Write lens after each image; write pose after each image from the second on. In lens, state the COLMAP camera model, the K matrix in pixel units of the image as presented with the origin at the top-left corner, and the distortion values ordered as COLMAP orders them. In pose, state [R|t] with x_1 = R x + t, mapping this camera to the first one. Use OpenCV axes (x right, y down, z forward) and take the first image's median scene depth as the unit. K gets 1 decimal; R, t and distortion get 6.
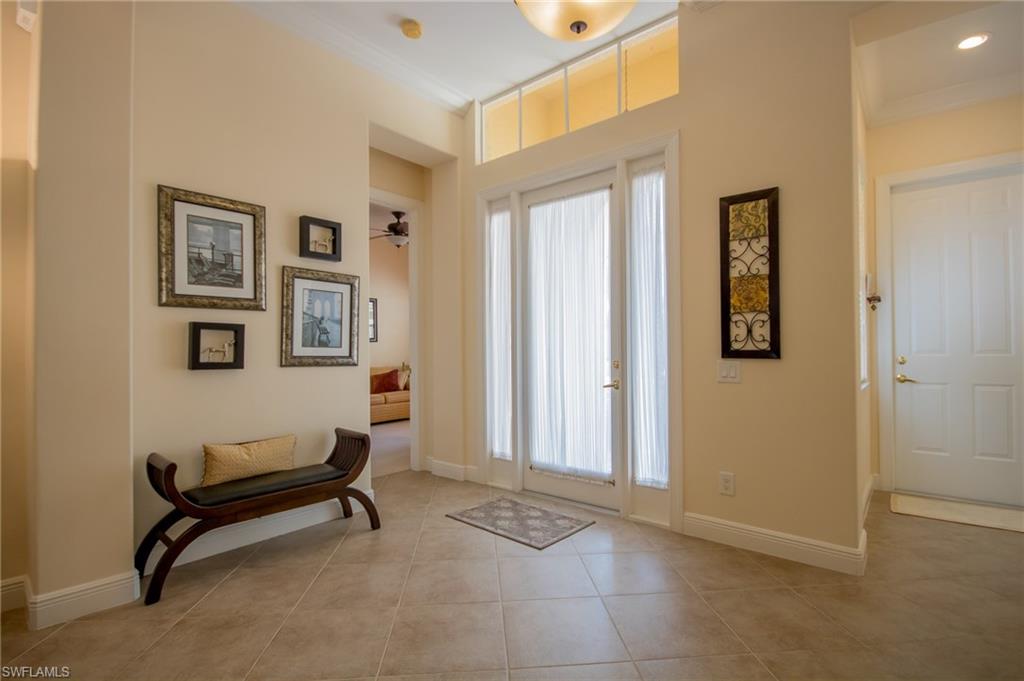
lens RADIAL K [[476.5, 0, 526.1], [0, 476.5, 347.1], [0, 0, 1]] dist [0.004376, -0.007509]
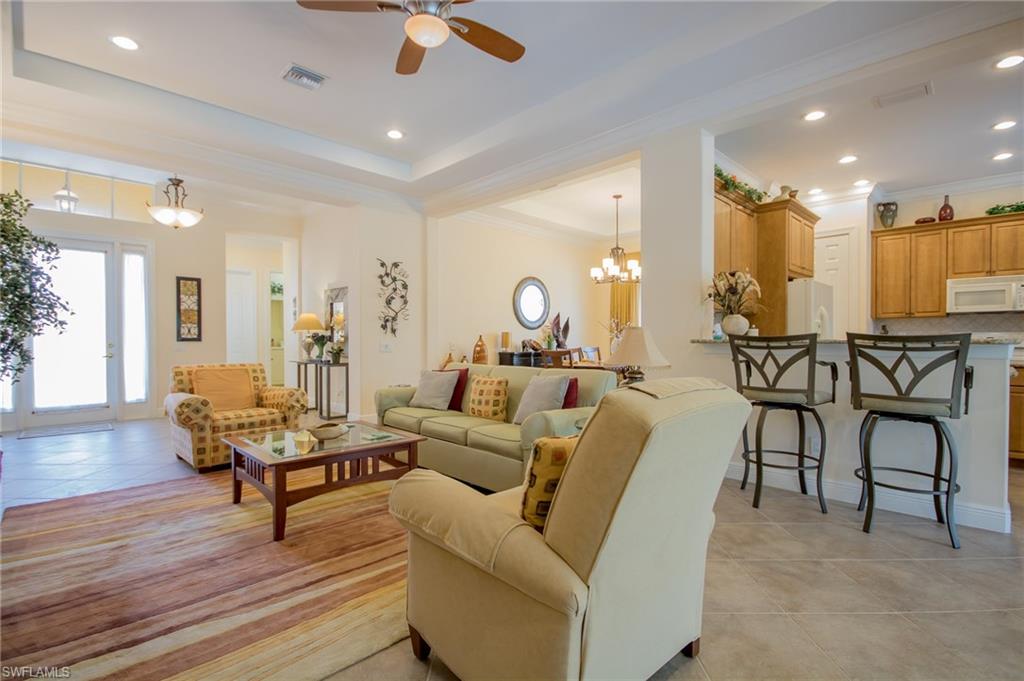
lens RADIAL K [[476.5, 0, 514.1], [0, 476.5, 344.3], [0, 0, 1]] dist [0.004376, -0.007509]
pose [[0.091371, -0.005571, 0.995801, -1.615316], [-0.008915, 0.999940, 0.006412, 0.006598], [-0.995777, -0.009464, 0.091316, -0.824910]]
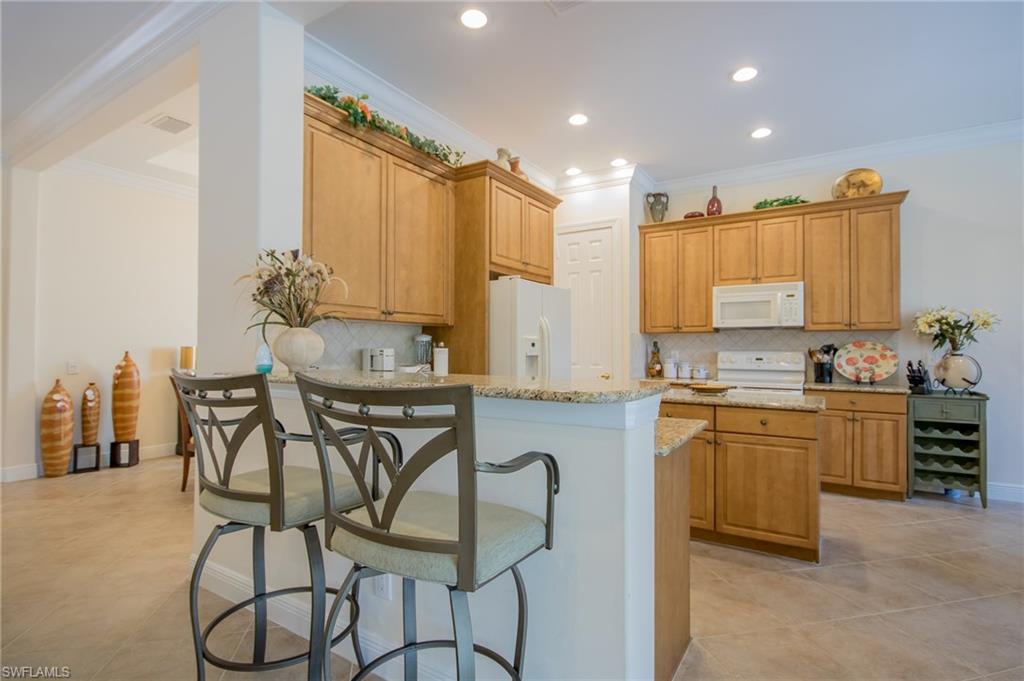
lens RADIAL K [[496.3, 0, 507.2], [0, 496.3, 342.2], [0, 0, 1]] dist [-0.002119, -0.002652]
pose [[-0.128554, 0.016990, 0.991557, -1.104974], [-0.011647, 0.999758, -0.018640, -0.034686], [-0.991634, -0.013945, -0.128325, -1.466895]]
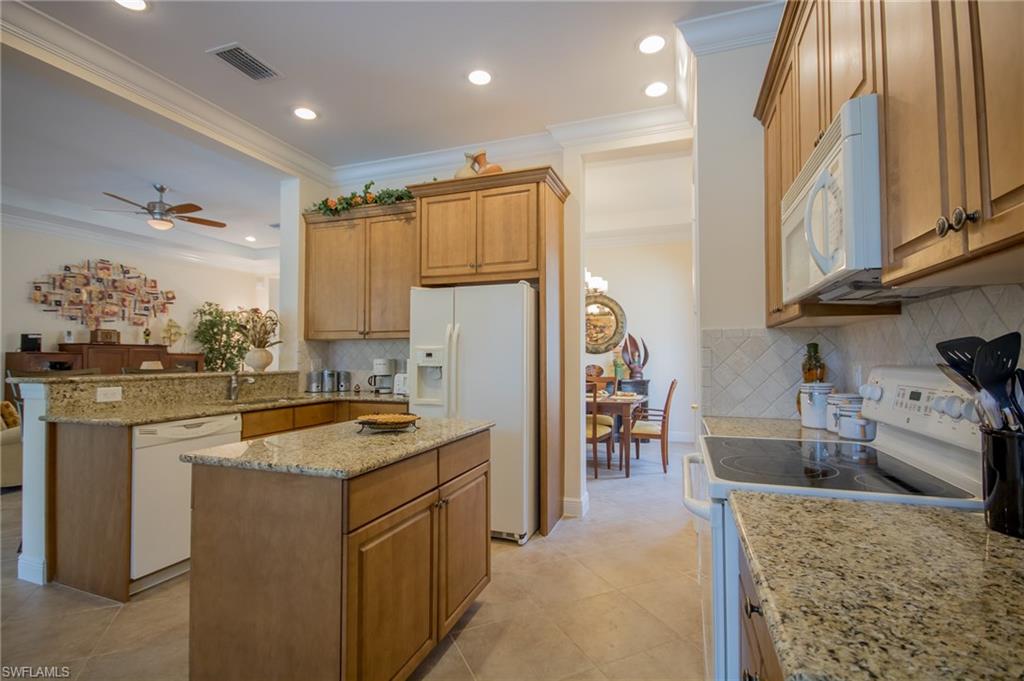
lens RADIAL K [[476.5, 0, 515.5], [0, 476.5, 345.0], [0, 0, 1]] dist [0.004376, -0.007509]
pose [[0.937509, 0.013347, 0.347705, -0.166324], [-0.006788, 0.999775, -0.020075, -0.053335], [-0.347895, 0.016461, 0.937389, -2.723906]]
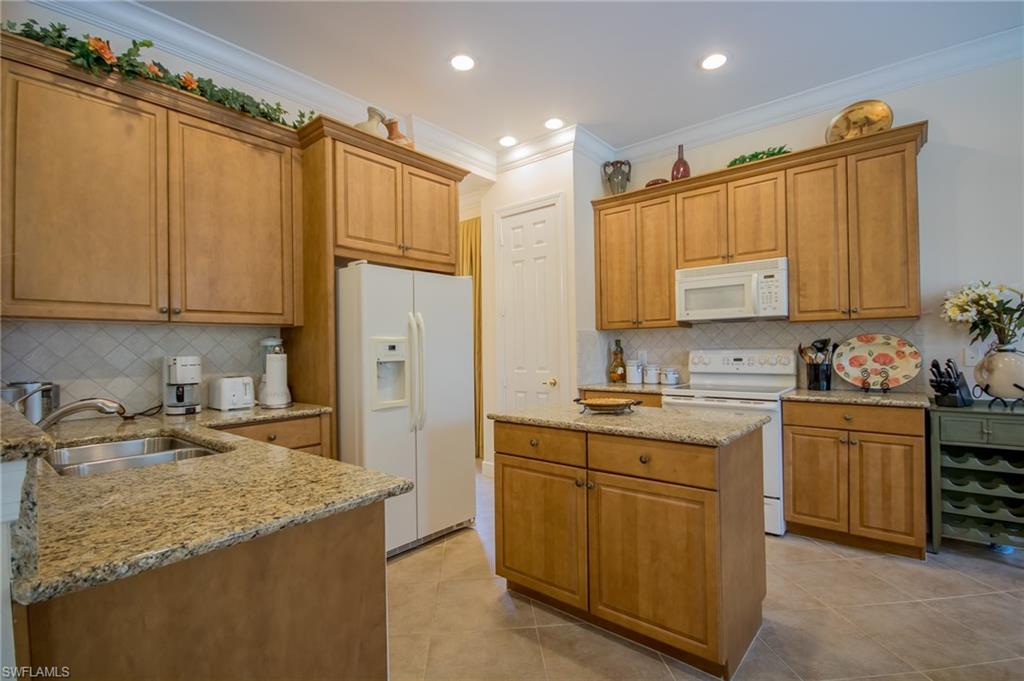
lens RADIAL K [[476.5, 0, 512.7], [0, 476.5, 345.4], [0, 0, 1]] dist [0.004376, -0.007509]
pose [[0.002355, 0.013183, 0.999910, -0.845085], [0.005917, 0.999895, -0.013197, -0.042555], [-0.999980, 0.005948, 0.002276, -1.893623]]
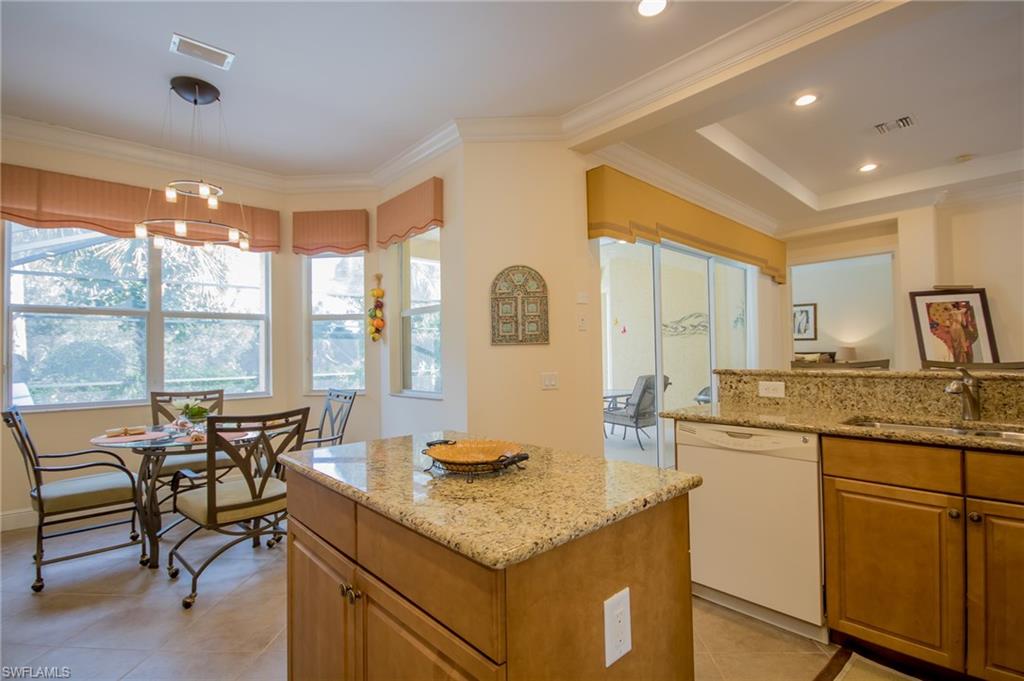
lens RADIAL K [[476.5, 0, 515.5], [0, 476.5, 342.1], [0, 0, 1]] dist [0.004376, -0.007509]
pose [[-0.120809, -0.018200, -0.992509, 0.310584], [0.024791, 0.999465, -0.021345, -0.048662], [0.992366, -0.027184, -0.120293, -1.955938]]
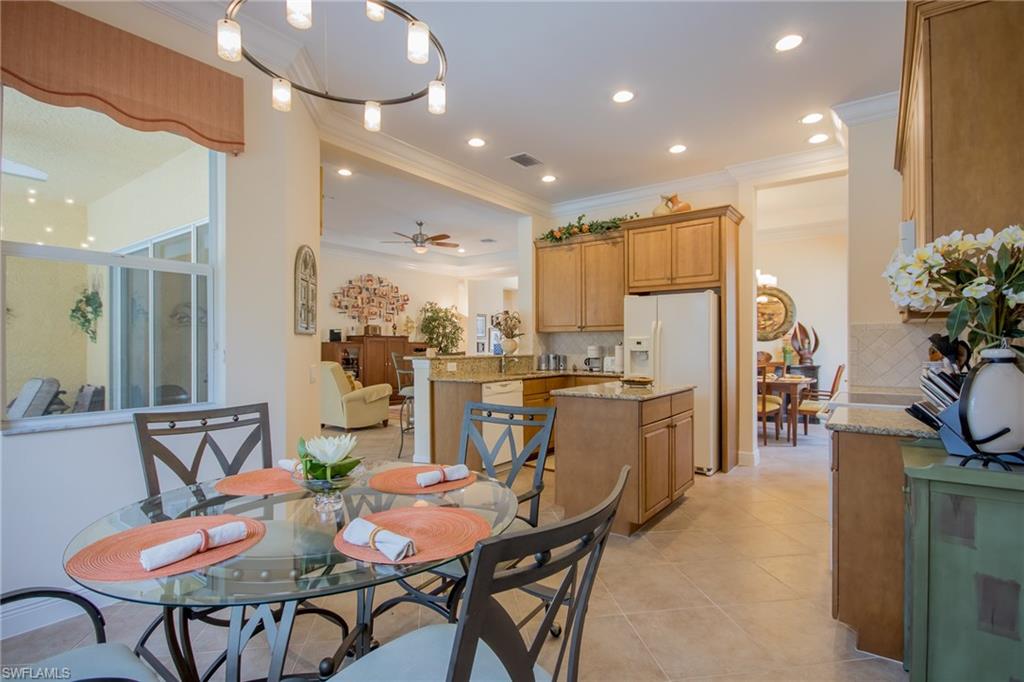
lens RADIAL K [[496.3, 0, 516.2], [0, 496.3, 346.6], [0, 0, 1]] dist [-0.002119, -0.002652]
pose [[0.998056, 0.001659, 0.062297, -0.464284], [-0.002320, 0.999942, 0.010549, -0.055313], [-0.062276, -0.010673, 0.998002, -3.217795]]
